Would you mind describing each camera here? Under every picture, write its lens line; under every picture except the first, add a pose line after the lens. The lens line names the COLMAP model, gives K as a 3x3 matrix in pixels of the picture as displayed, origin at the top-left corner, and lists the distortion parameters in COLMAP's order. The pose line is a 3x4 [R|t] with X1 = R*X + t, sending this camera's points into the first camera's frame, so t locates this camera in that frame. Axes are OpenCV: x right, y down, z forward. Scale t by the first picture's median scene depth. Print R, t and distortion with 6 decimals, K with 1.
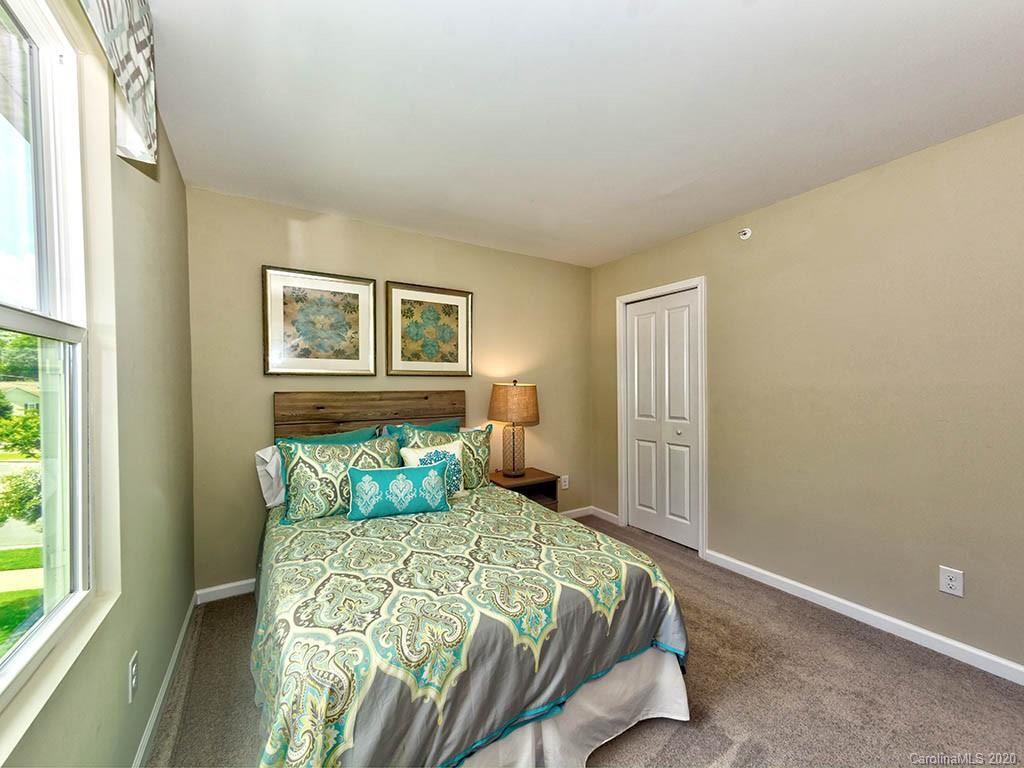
lens RADIAL K [[404.3, 0, 514.3], [0, 404.3, 387.5], [0, 0, 1]] dist [0.006177, -0.000066]
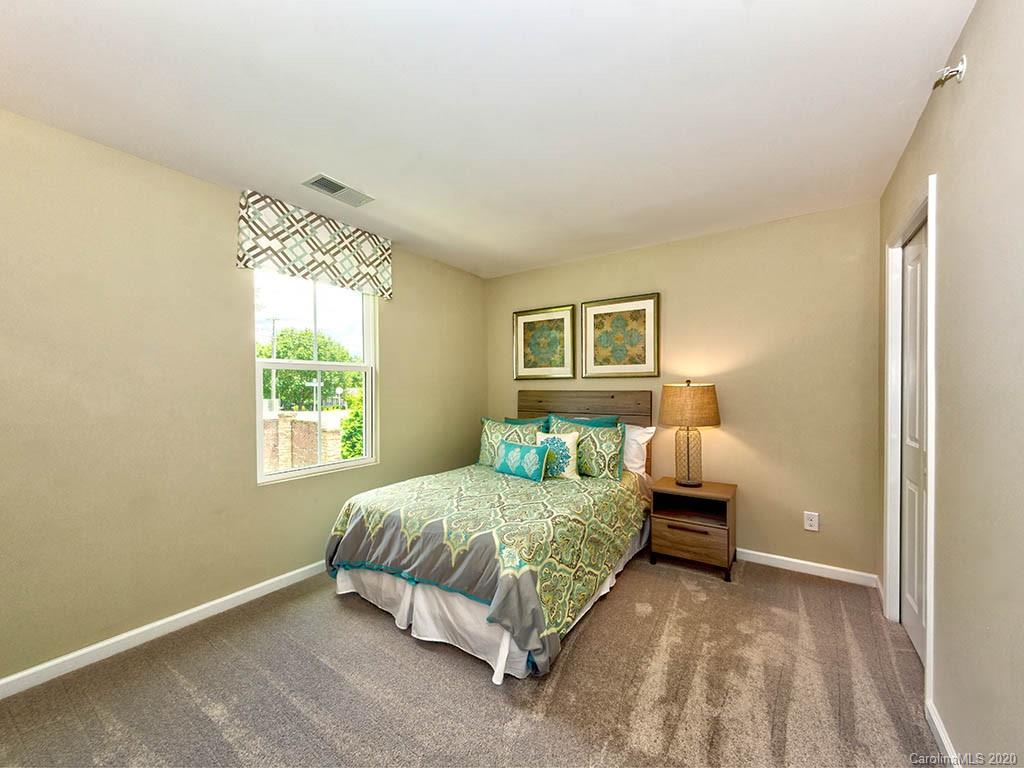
lens RADIAL K [[404.3, 0, 511.7], [0, 404.3, 386.9], [0, 0, 1]] dist [0.006177, -0.000066]
pose [[0.394465, 0.002445, -0.918908, 0.736004], [-0.005495, 0.999985, 0.000301, -0.001216], [0.918894, 0.004931, 0.394473, 0.297426]]
